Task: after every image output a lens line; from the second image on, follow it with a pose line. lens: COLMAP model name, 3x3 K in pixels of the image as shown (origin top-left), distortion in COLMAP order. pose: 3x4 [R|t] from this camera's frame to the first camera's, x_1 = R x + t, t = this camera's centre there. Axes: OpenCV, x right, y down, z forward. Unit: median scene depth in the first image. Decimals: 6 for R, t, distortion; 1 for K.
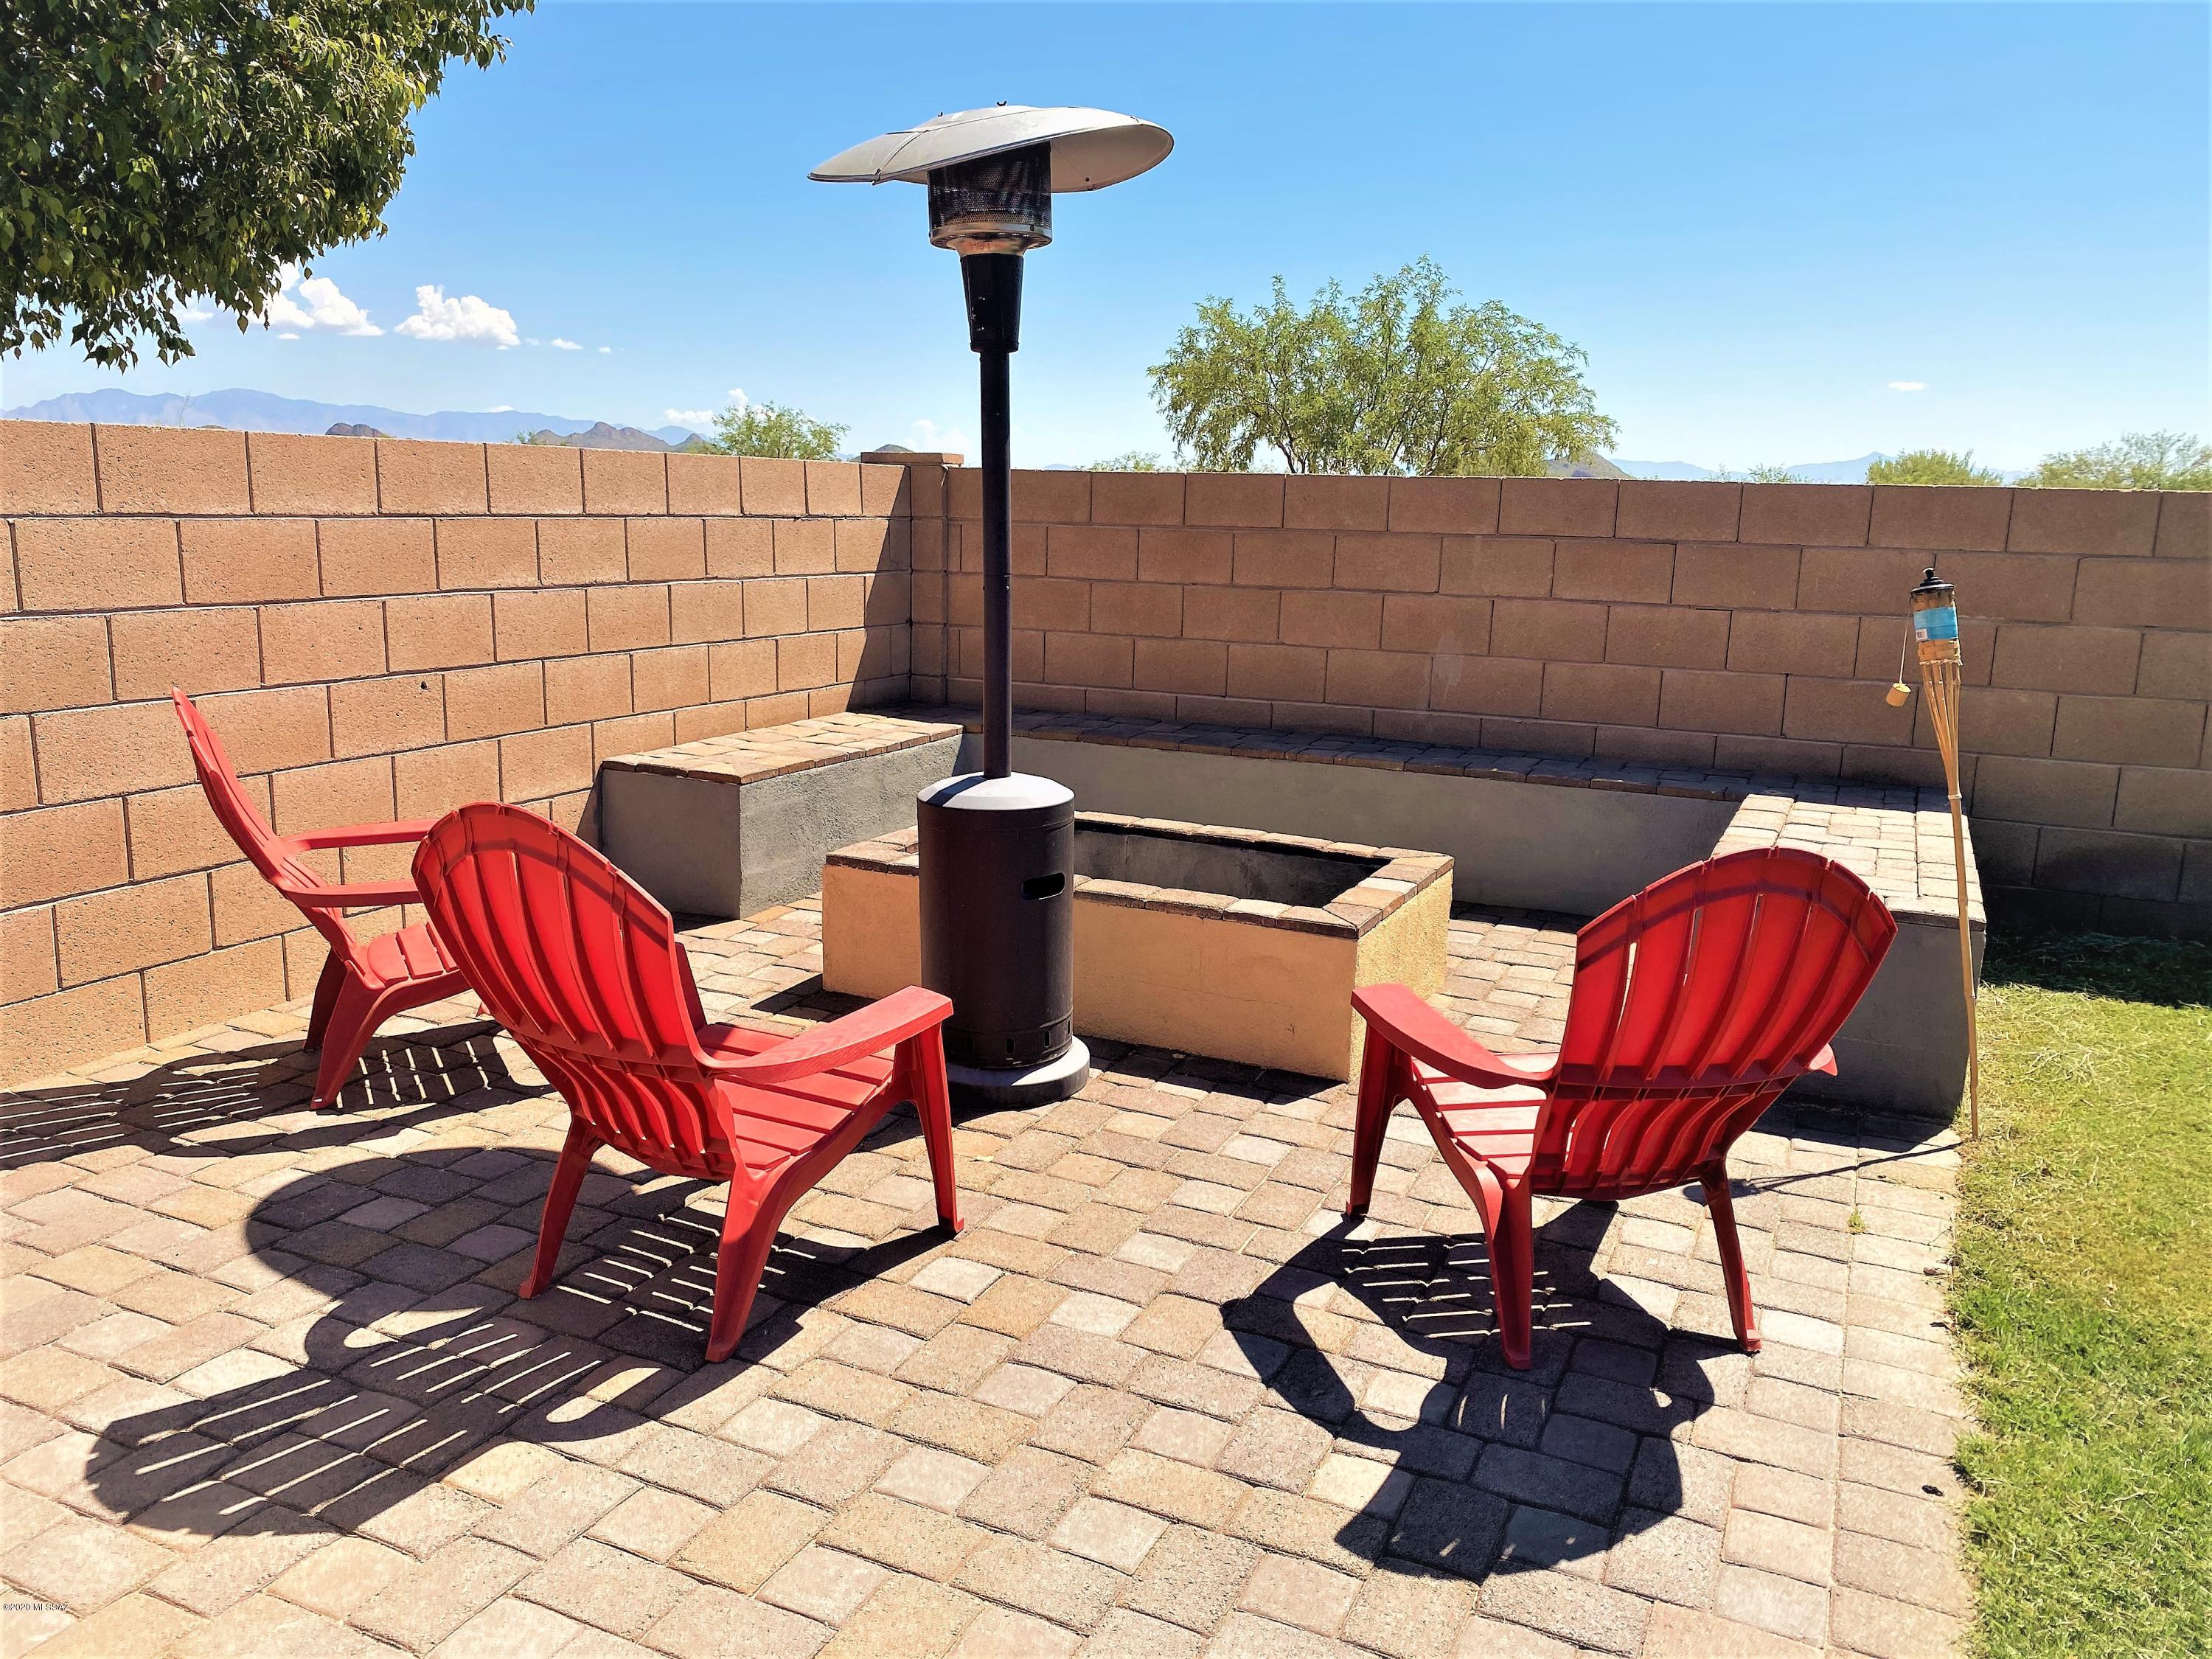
lens RADIAL K [[1690.7, 0, 1106.0], [0, 1690.7, 829.5], [0, 0, 1]] dist [0.101389, -0.148578]
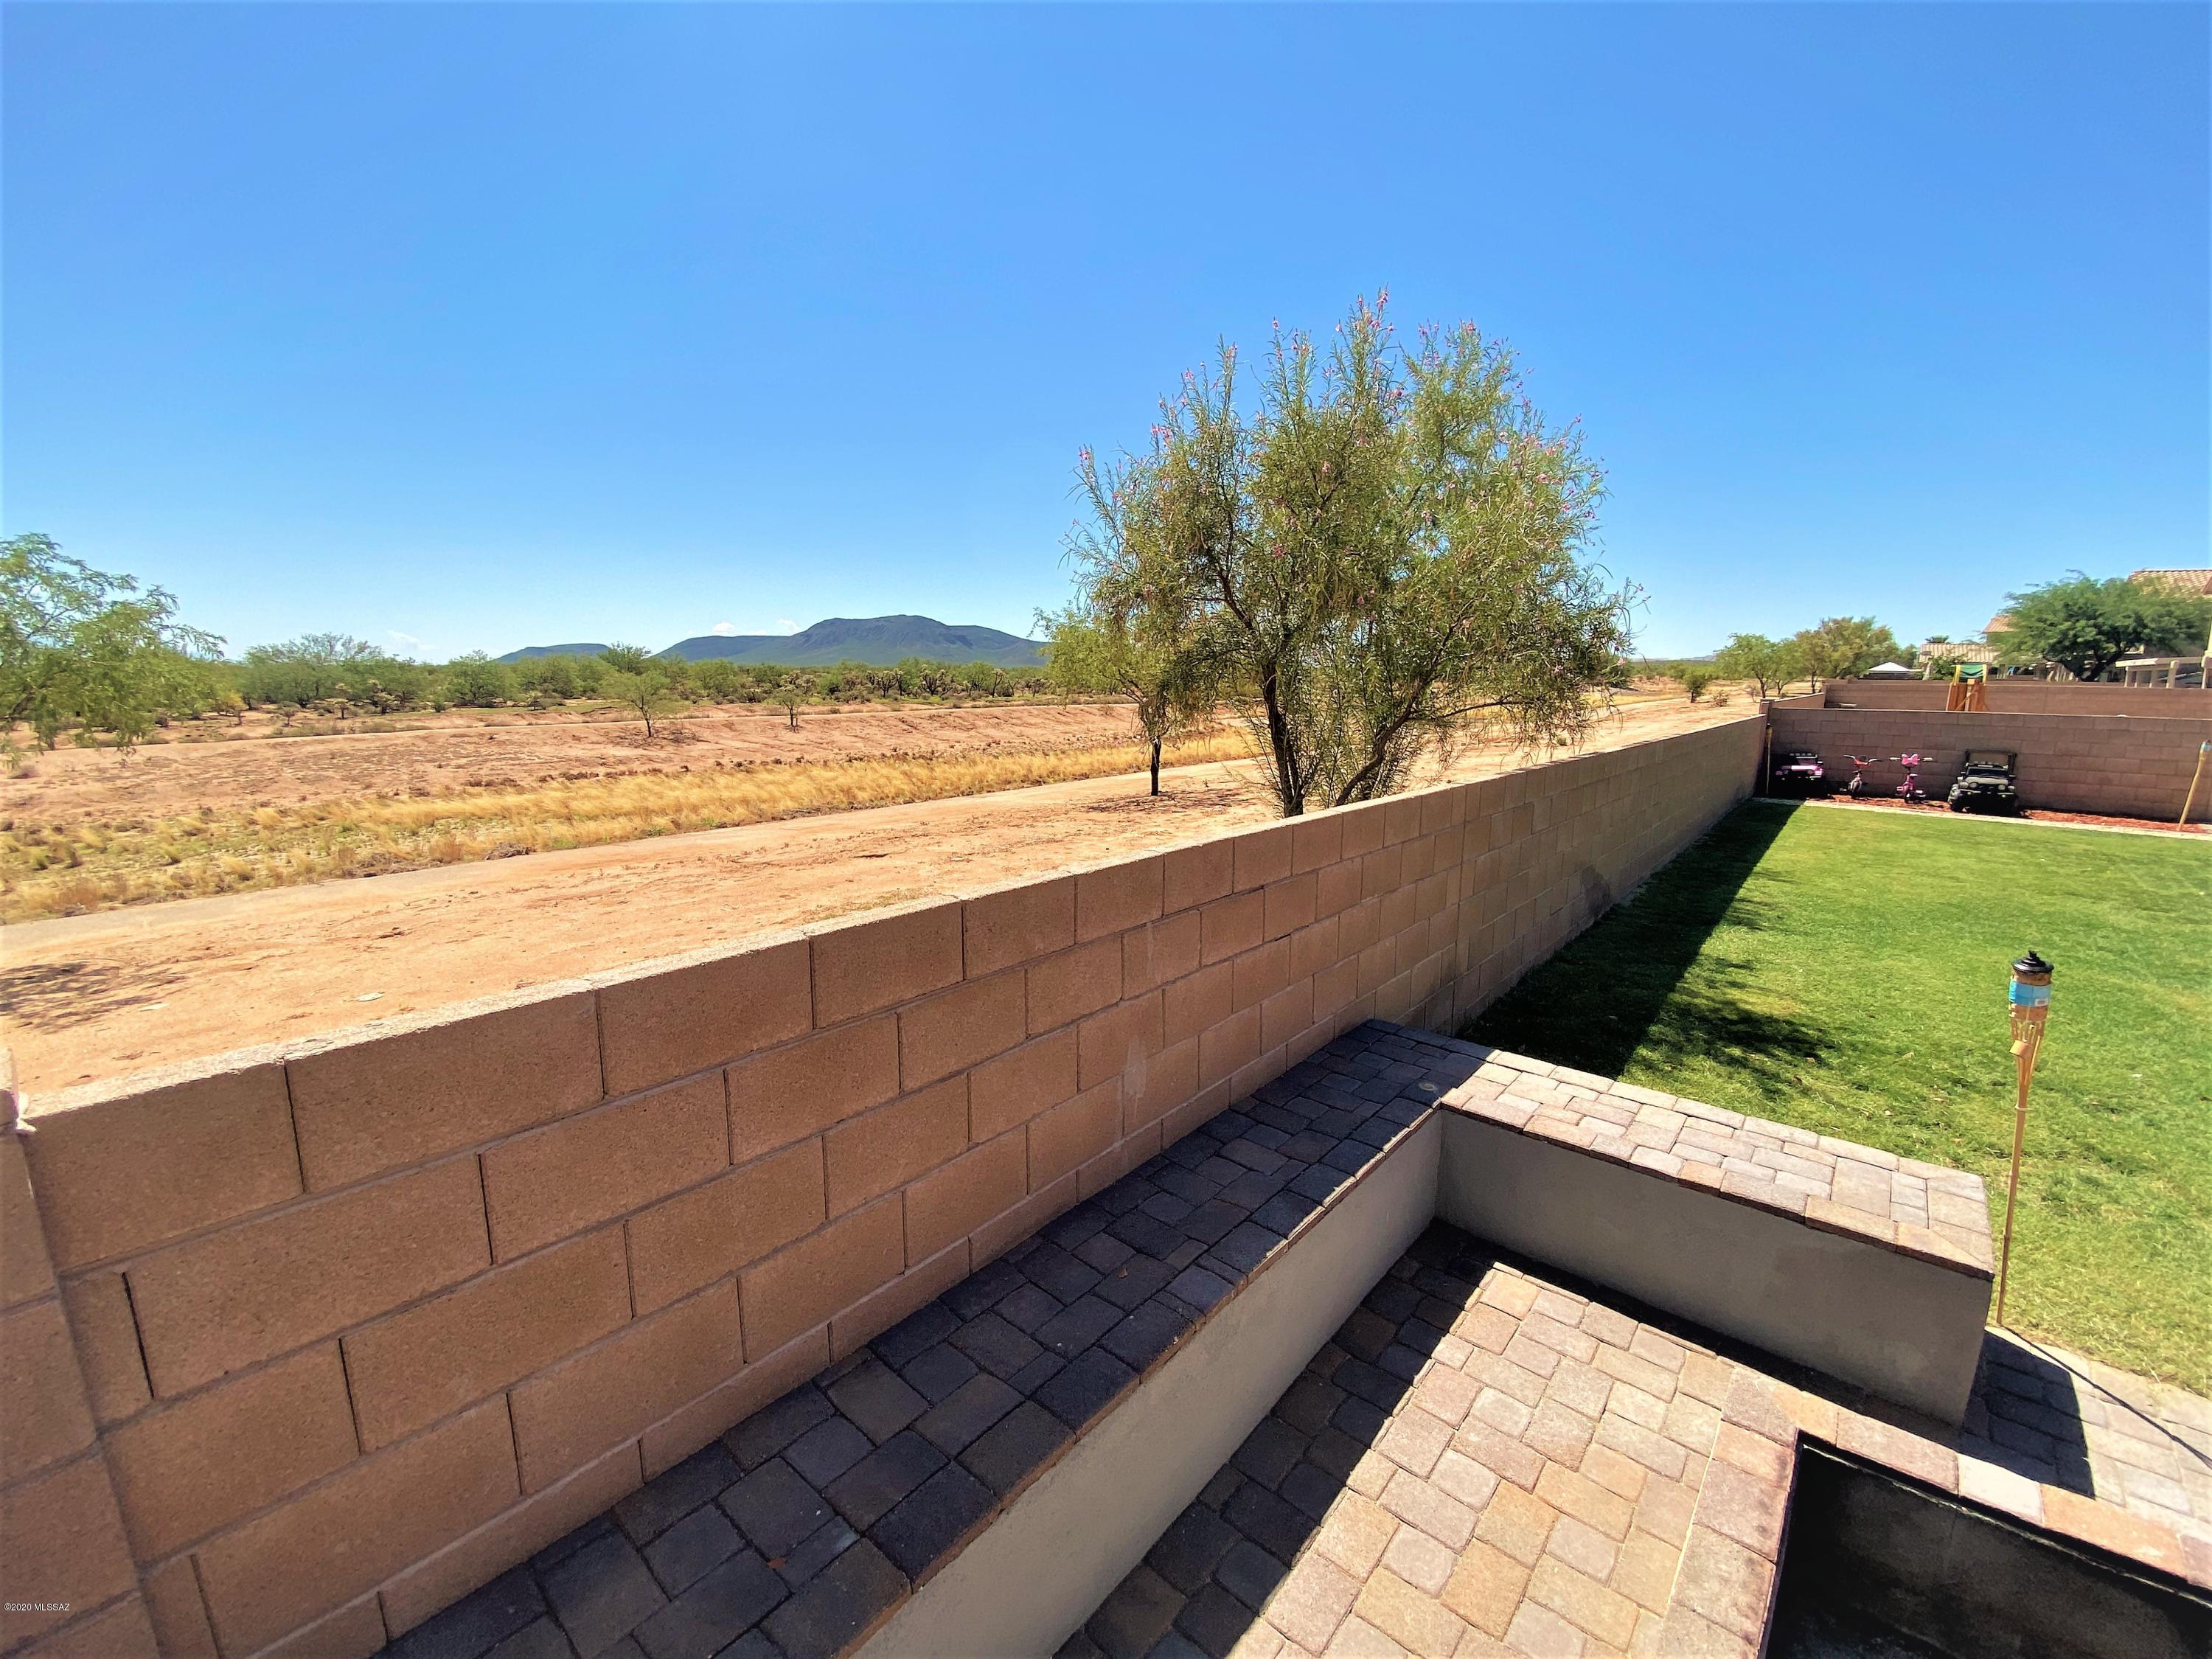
lens RADIAL K [[885.7, 0, 1106.0], [0, 885.7, 829.5], [0, 0, 1]] dist [0.024236, -0.021382]
pose [[0.277451, -0.179563, 0.943810, -0.184342], [0.186135, 0.973812, 0.130553, -0.264535], [-0.942536, 0.139454, 0.303608, 0.833757]]
